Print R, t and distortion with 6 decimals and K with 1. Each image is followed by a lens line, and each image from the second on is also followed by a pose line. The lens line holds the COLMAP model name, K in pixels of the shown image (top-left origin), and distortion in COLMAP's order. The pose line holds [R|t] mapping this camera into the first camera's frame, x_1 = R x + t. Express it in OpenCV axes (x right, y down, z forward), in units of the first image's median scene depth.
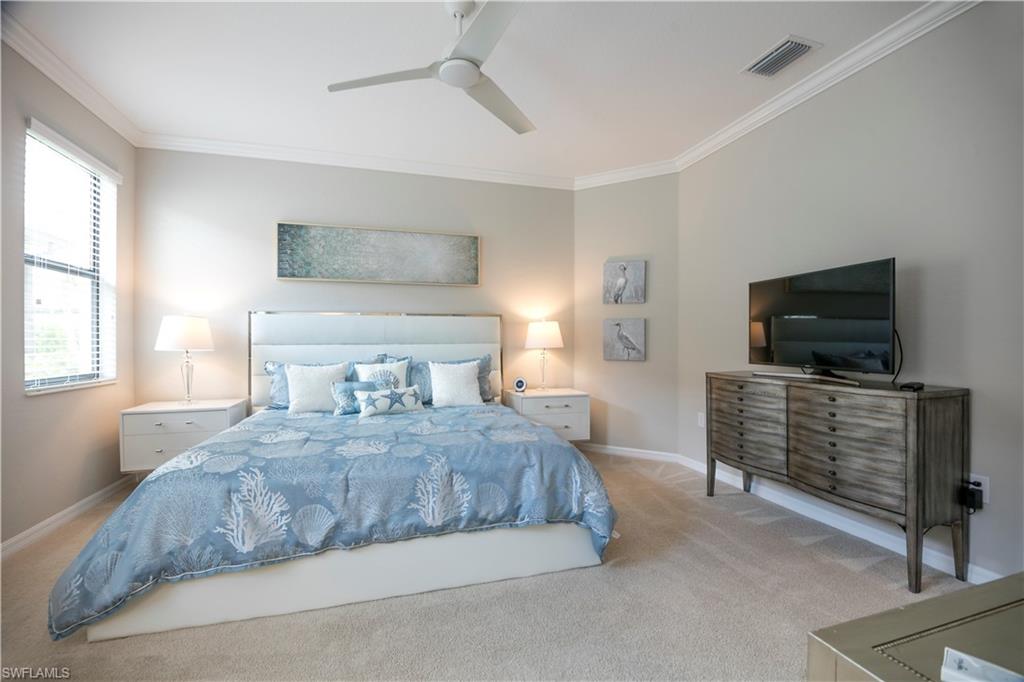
lens RADIAL K [[440.9, 0, 506.6], [0, 440.9, 343.2], [0, 0, 1]] dist [-0.001902, -0.000421]
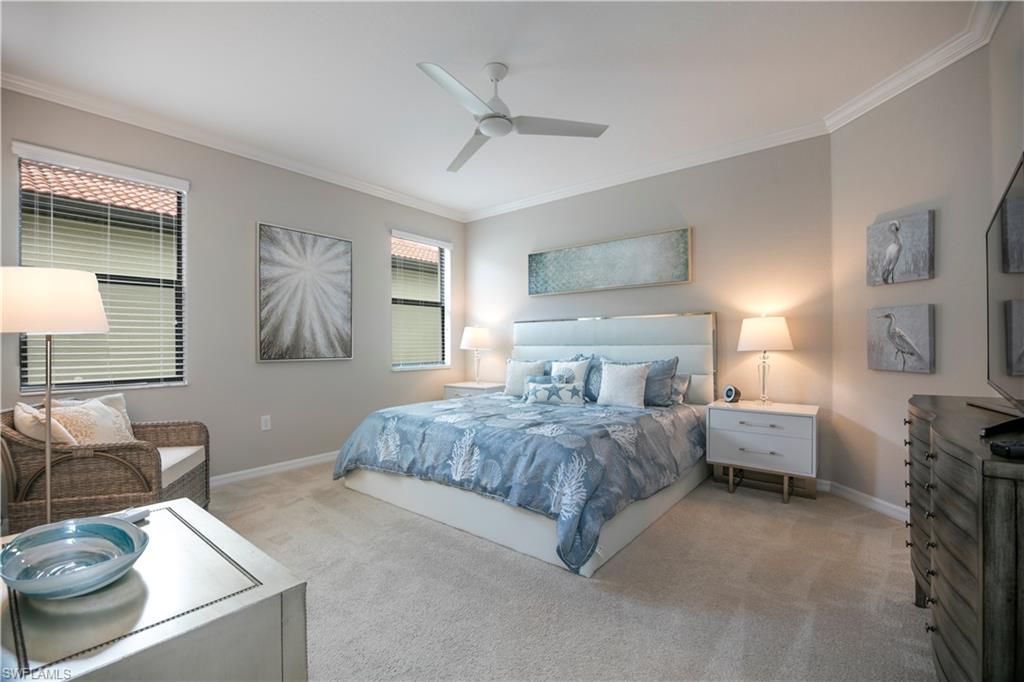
lens RADIAL K [[440.9, 0, 506.6], [0, 440.9, 343.2], [0, 0, 1]] dist [-0.001902, -0.000421]
pose [[0.568825, -0.002118, -0.822456, 0.572923], [0.000210, 0.999997, -0.002430, -0.000888], [0.822459, 0.001209, 0.568823, 0.199522]]
